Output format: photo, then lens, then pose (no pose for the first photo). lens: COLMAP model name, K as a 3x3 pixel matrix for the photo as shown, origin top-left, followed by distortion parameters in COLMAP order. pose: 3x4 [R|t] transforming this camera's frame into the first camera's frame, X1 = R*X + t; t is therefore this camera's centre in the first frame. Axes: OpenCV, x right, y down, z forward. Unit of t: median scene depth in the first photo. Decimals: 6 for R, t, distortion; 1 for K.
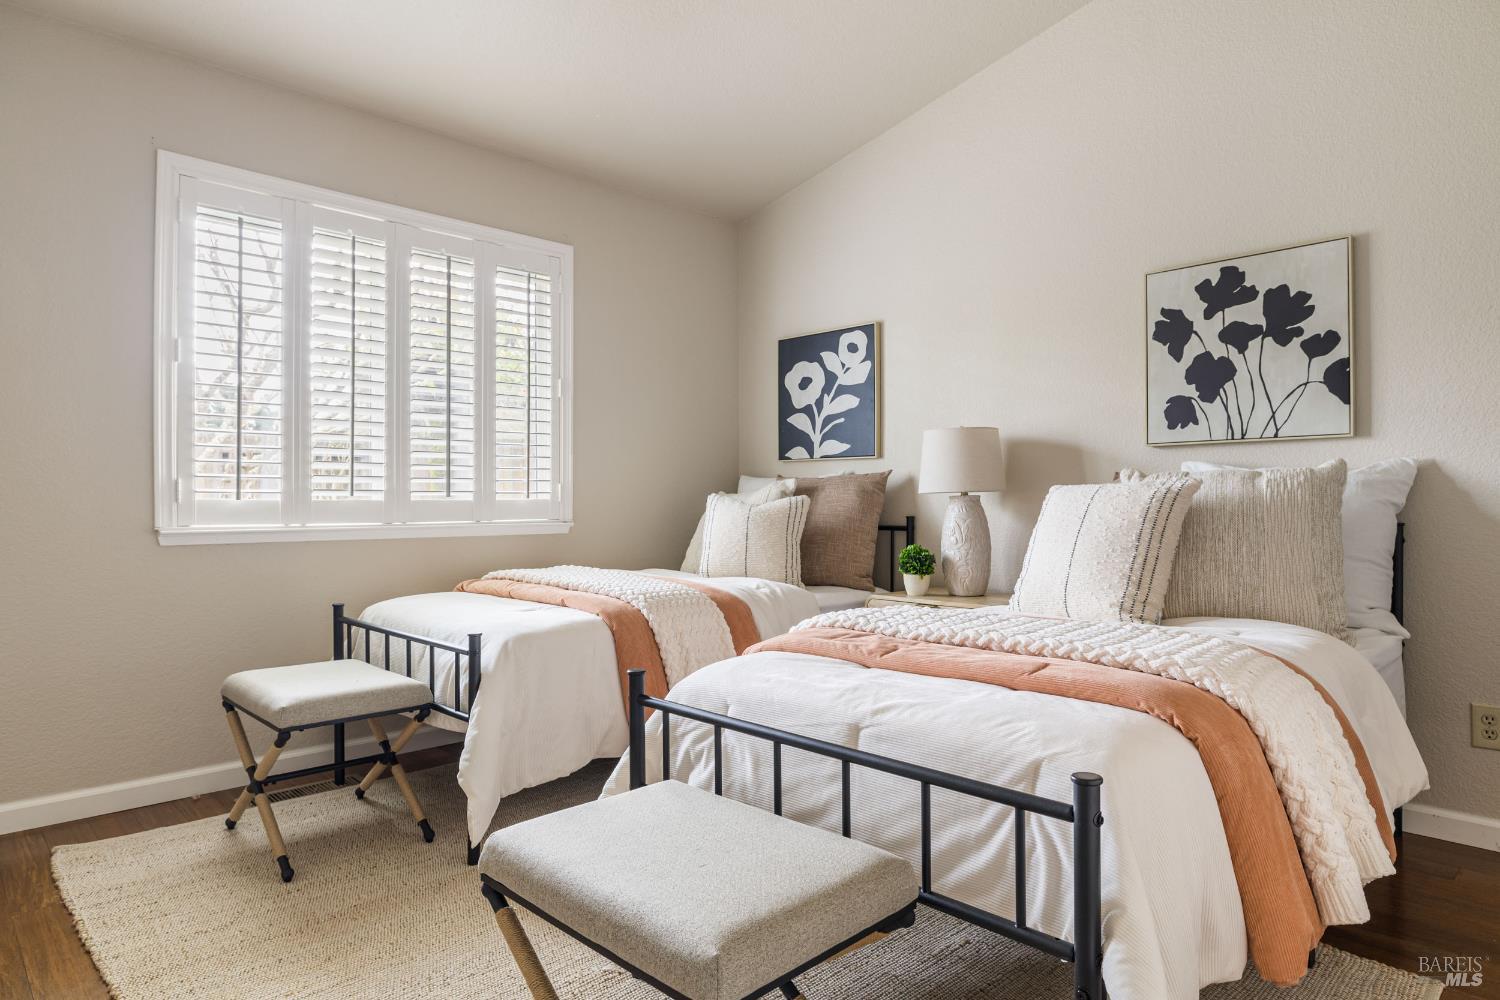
lens RADIAL K [[916.7, 0, 753.0], [0, 916.7, 505.0], [0, 0, 1]] dist [-0.016201, 0.000293]
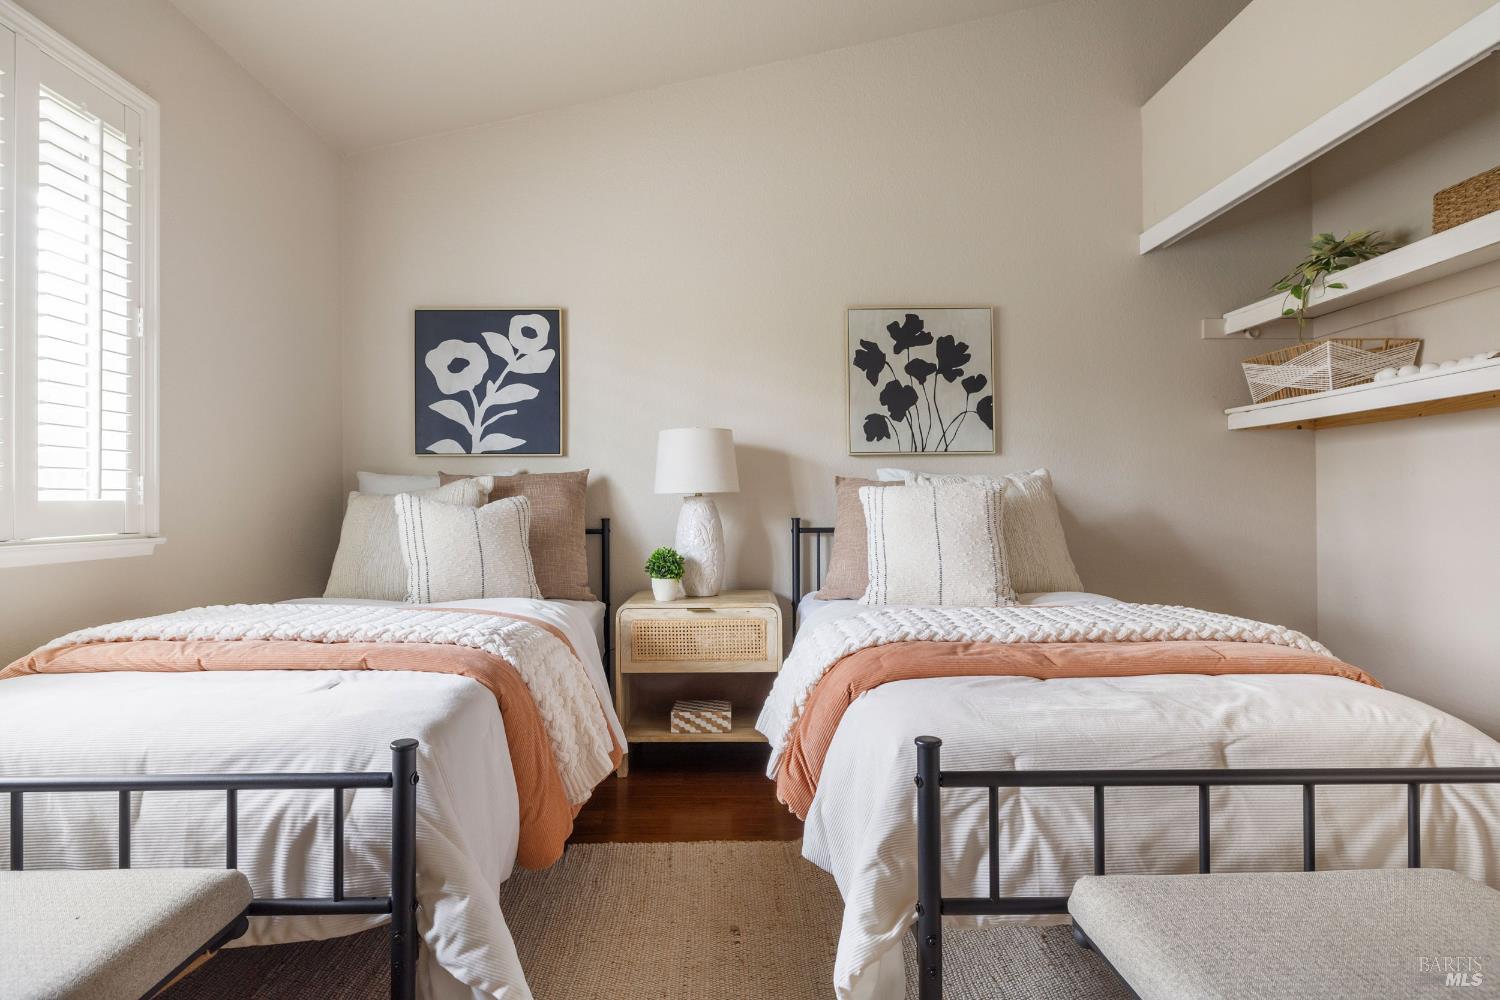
lens RADIAL K [[780.3, 0, 749.9], [0, 780.3, 492.6], [0, 0, 1]] dist [-0.000224, 0.000018]
pose [[0.675515, 0.008239, 0.737300, -0.416750], [0.008687, 0.999779, -0.019131, 0.002517], [-0.737295, 0.019328, 0.675295, 0.442003]]
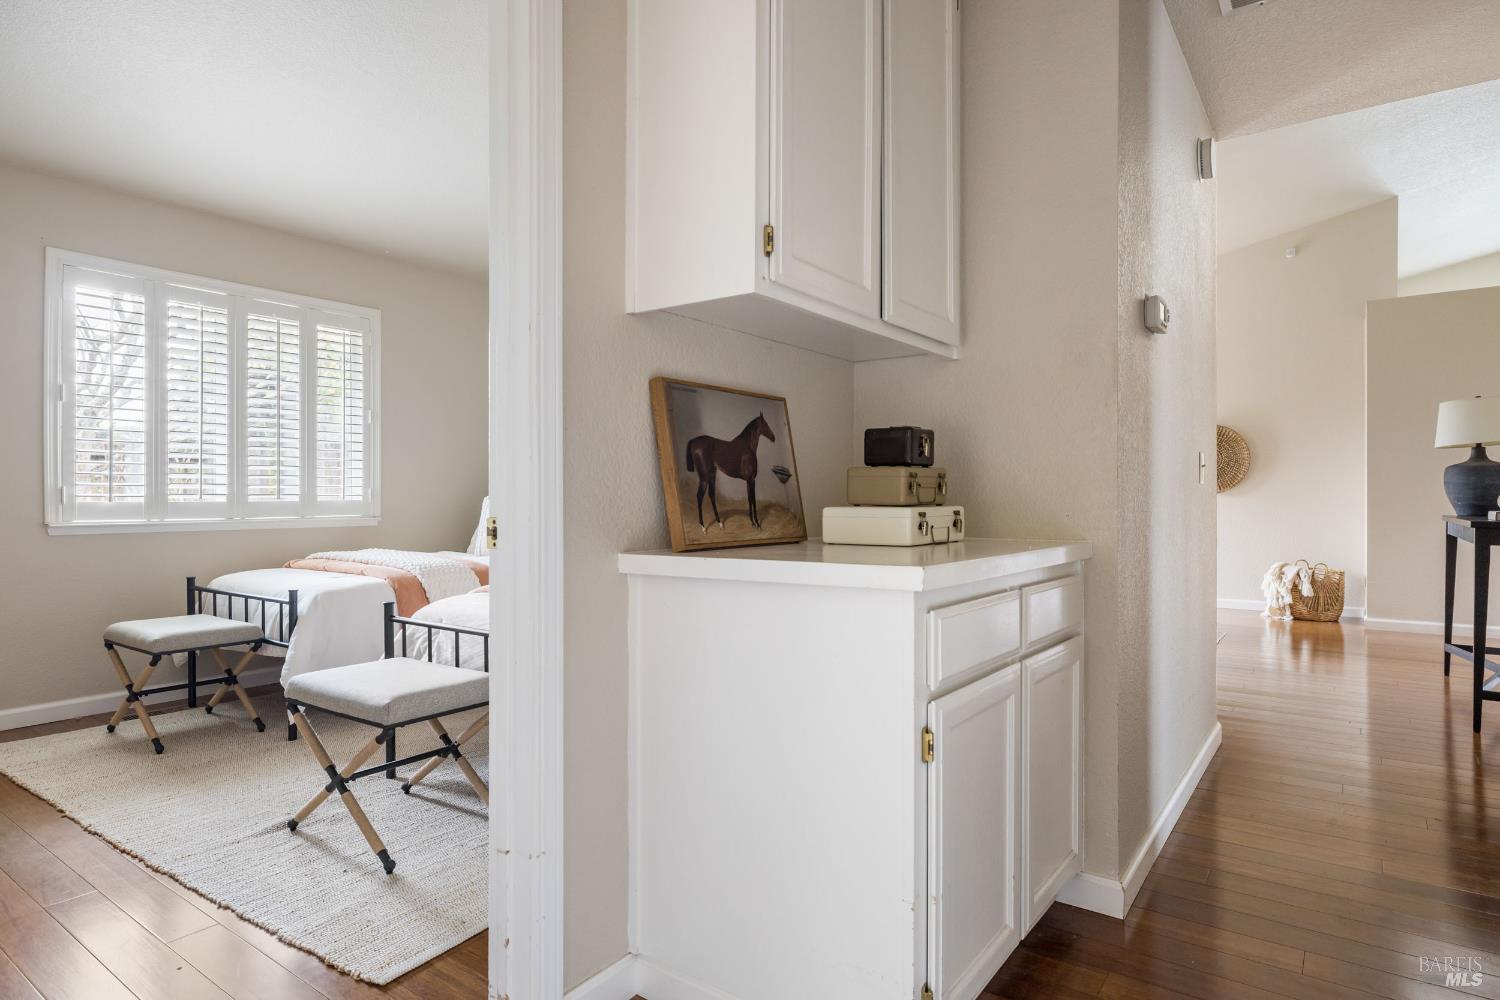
lens RADIAL K [[827.9, 0, 752.0], [0, 827.9, 501.3], [0, 0, 1]] dist [-0.016716, 0.002117]
pose [[0.982111, -0.000860, 0.188301, 0.143128], [0.000879, 1.000000, -0.000015, -0.005403], [-0.188301, 0.000180, 0.982111, -0.373685]]
